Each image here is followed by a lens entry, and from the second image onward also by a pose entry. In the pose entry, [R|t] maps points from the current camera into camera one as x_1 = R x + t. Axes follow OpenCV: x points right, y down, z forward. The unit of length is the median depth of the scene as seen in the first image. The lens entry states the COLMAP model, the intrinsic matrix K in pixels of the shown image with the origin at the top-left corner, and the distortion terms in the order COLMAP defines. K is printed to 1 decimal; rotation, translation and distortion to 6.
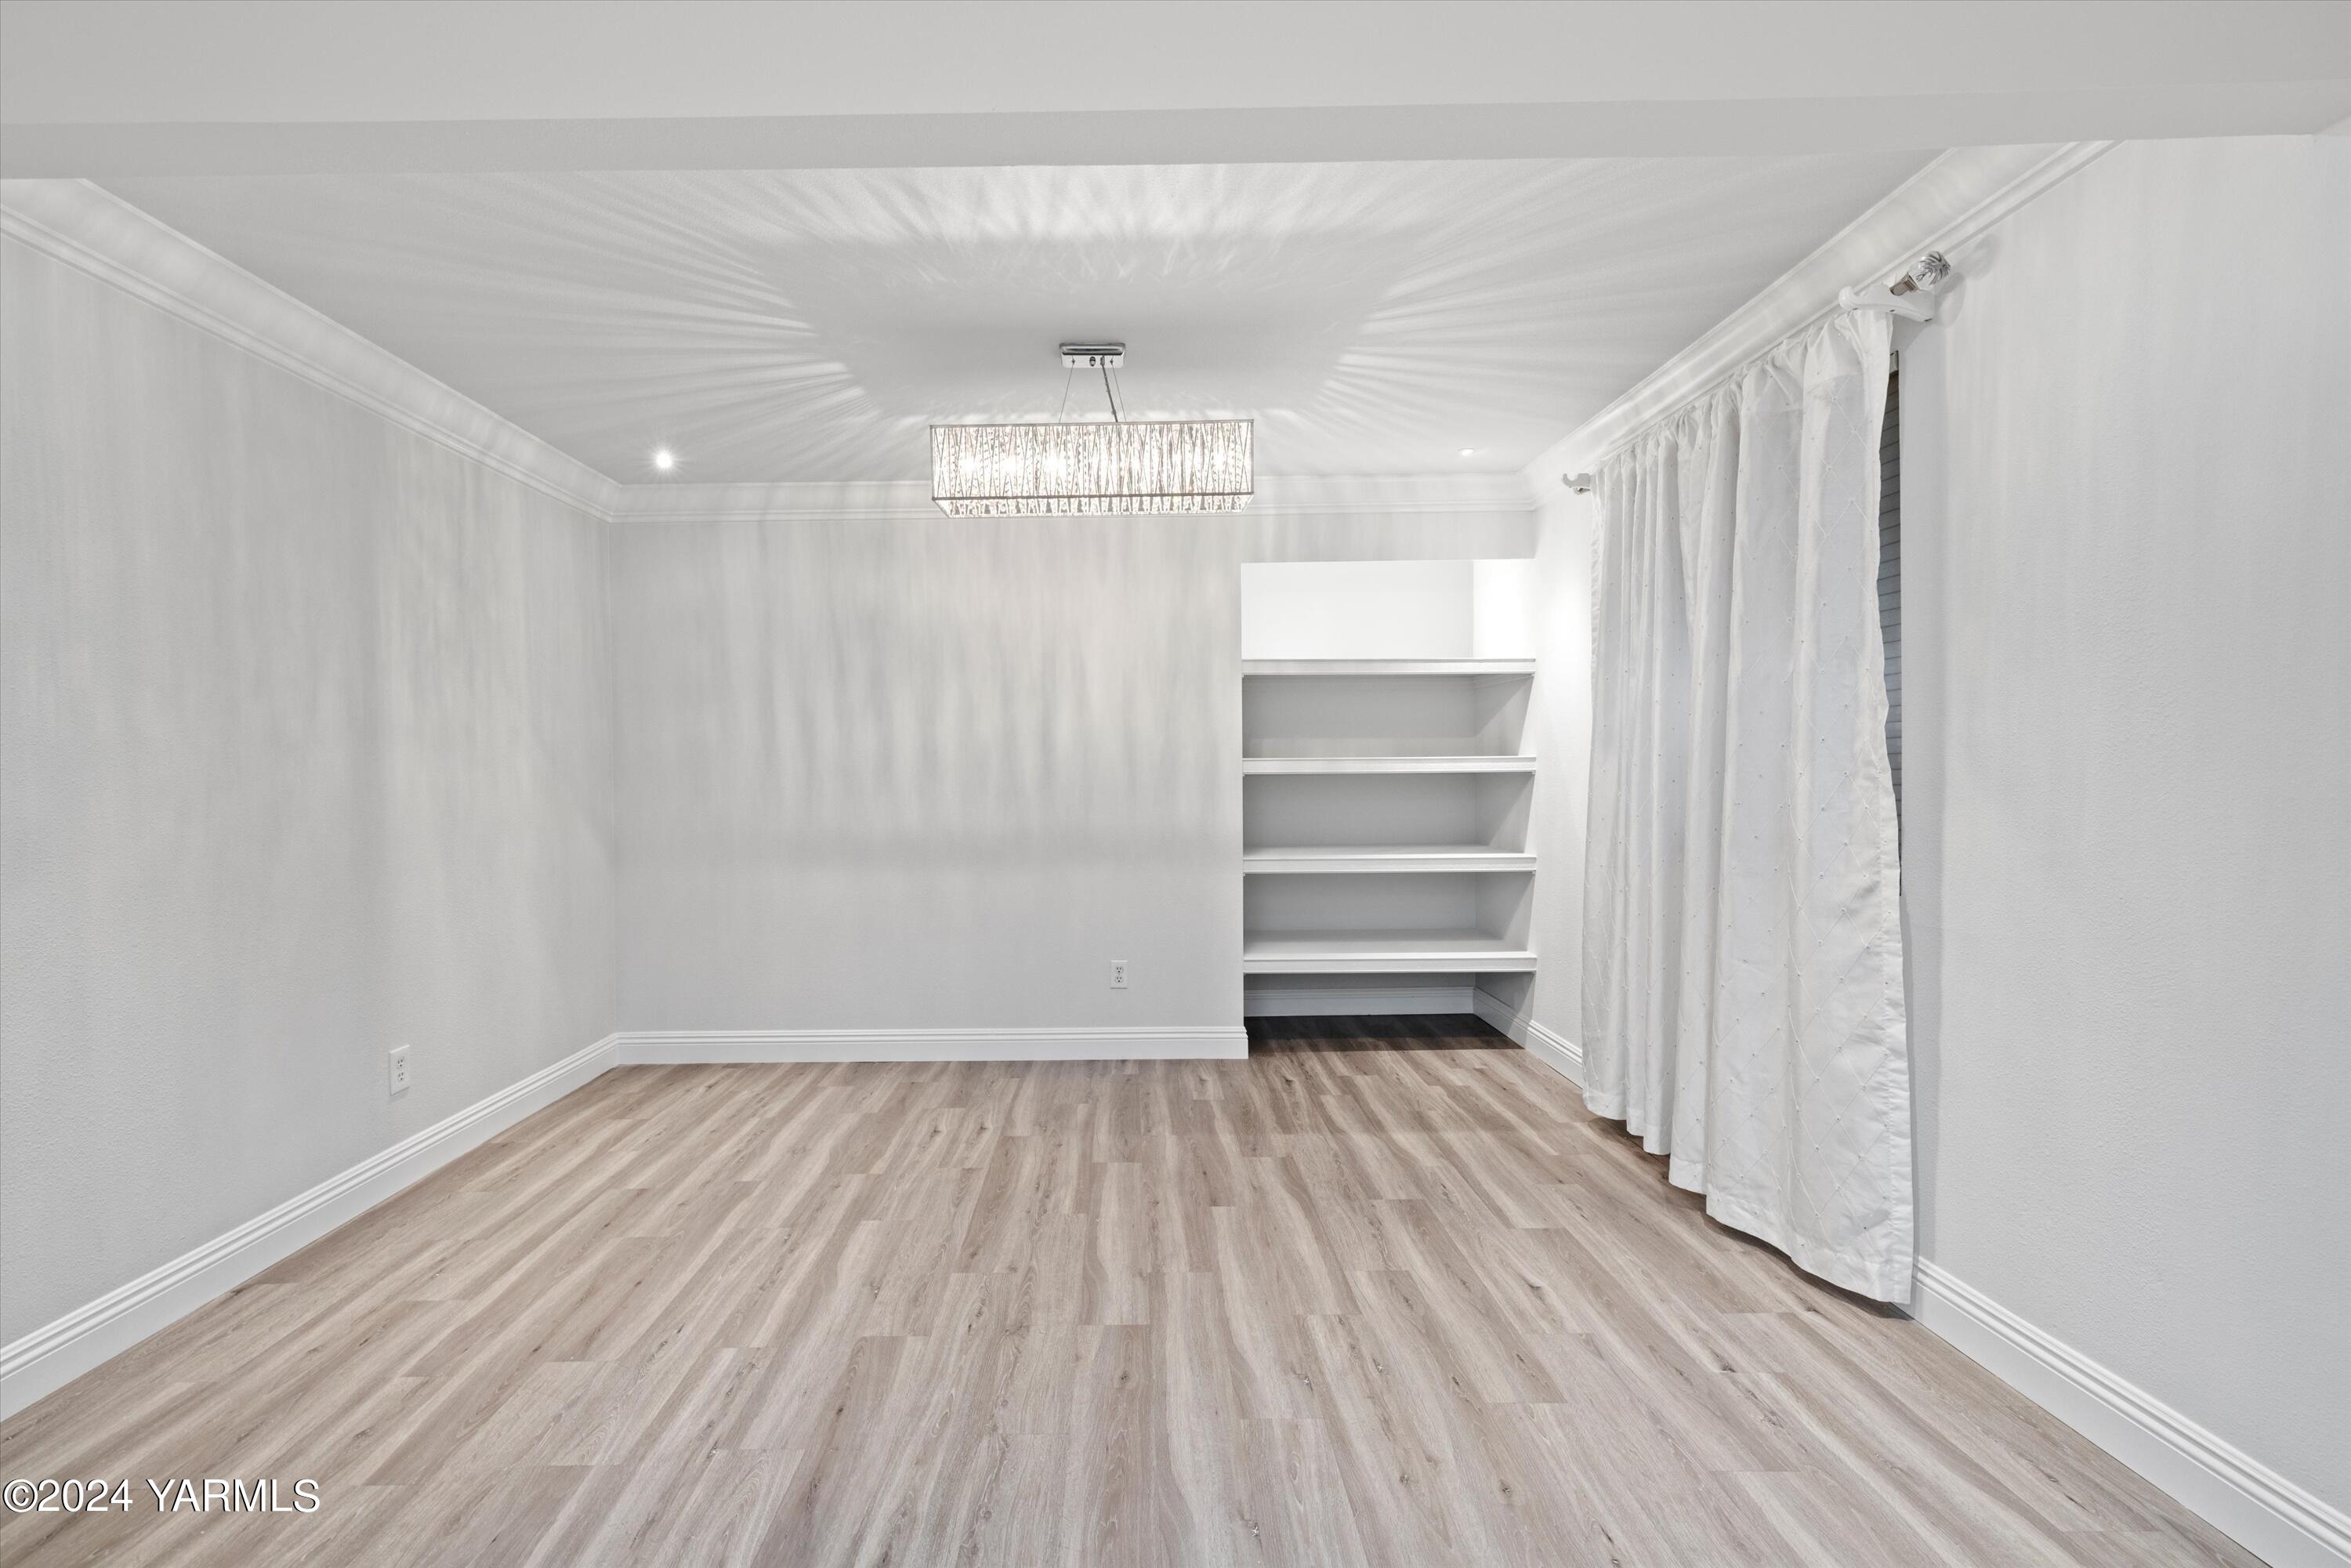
lens RADIAL K [[1041.6, 0, 1109.9], [0, 1041.6, 785.3], [0, 0, 1]] dist [0.003095, 0.000318]
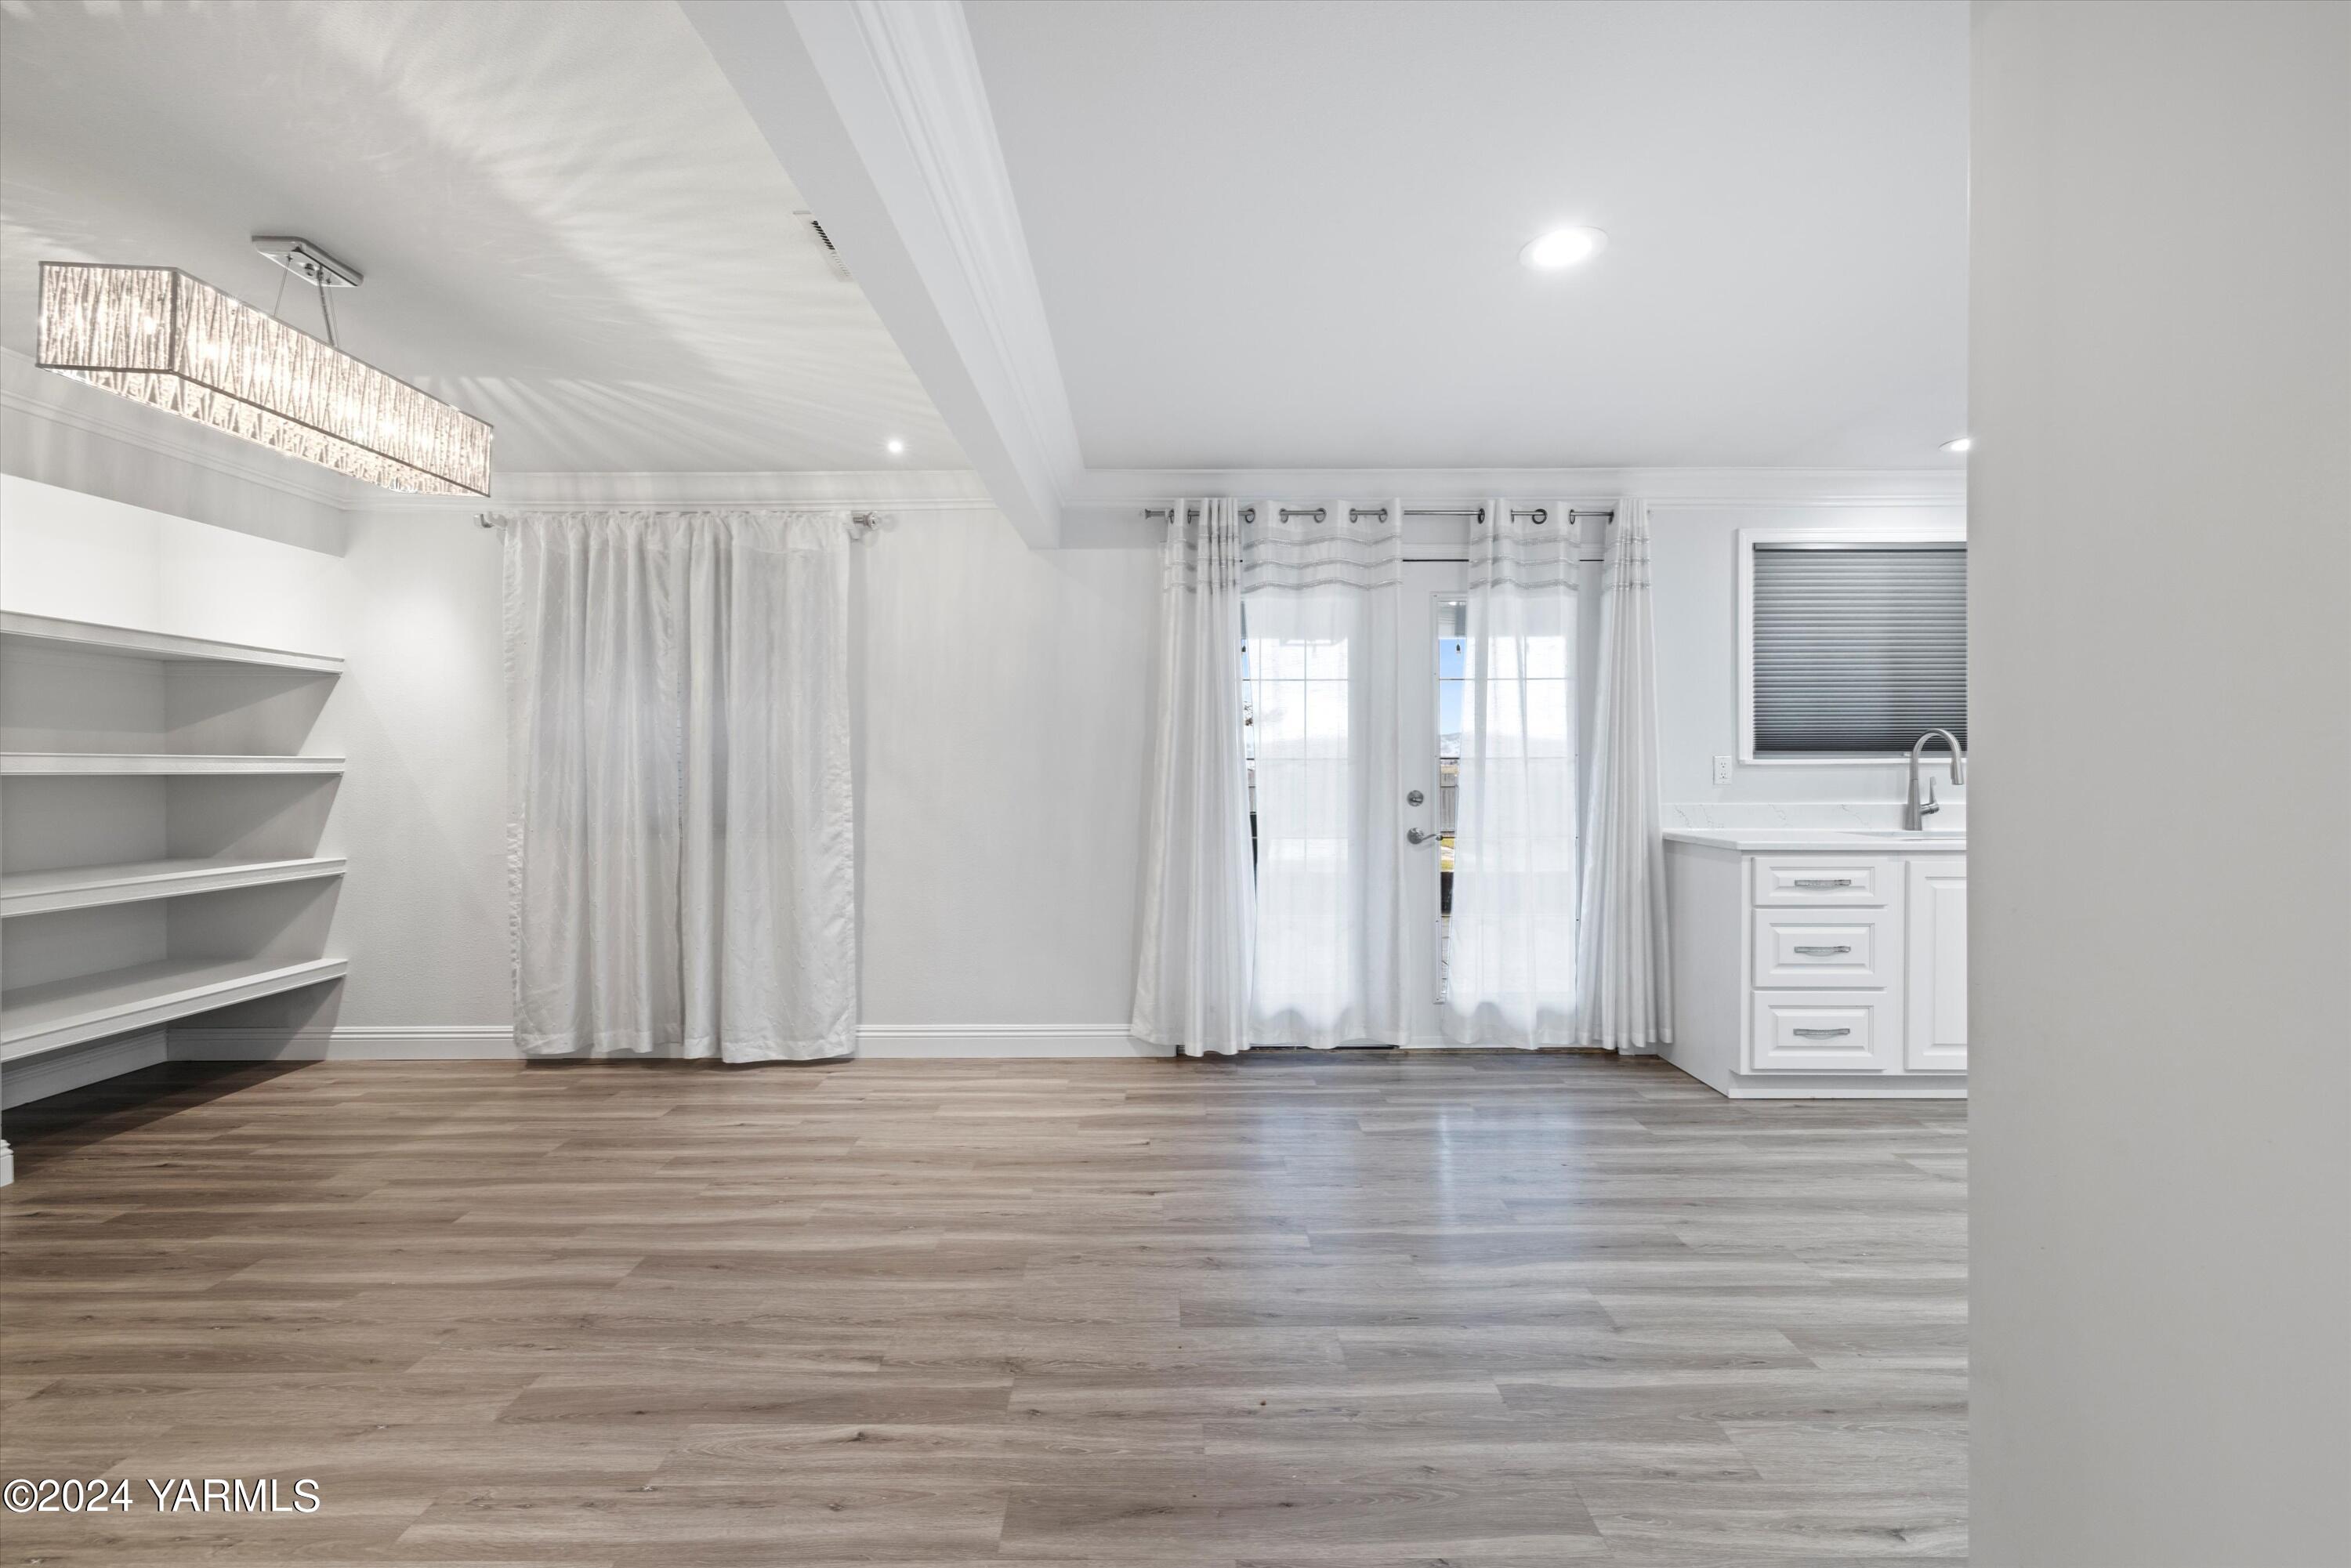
lens RADIAL K [[1003.0, 0, 1181.7], [0, 1003.0, 765.0], [0, 0, 1]] dist [0.000193, 0.000302]
pose [[-0.027420, 0.012542, 0.999545, -0.873953], [0.016951, 0.999783, -0.012080, 0.006687], [-0.999480, 0.016612, -0.027627, 0.360058]]
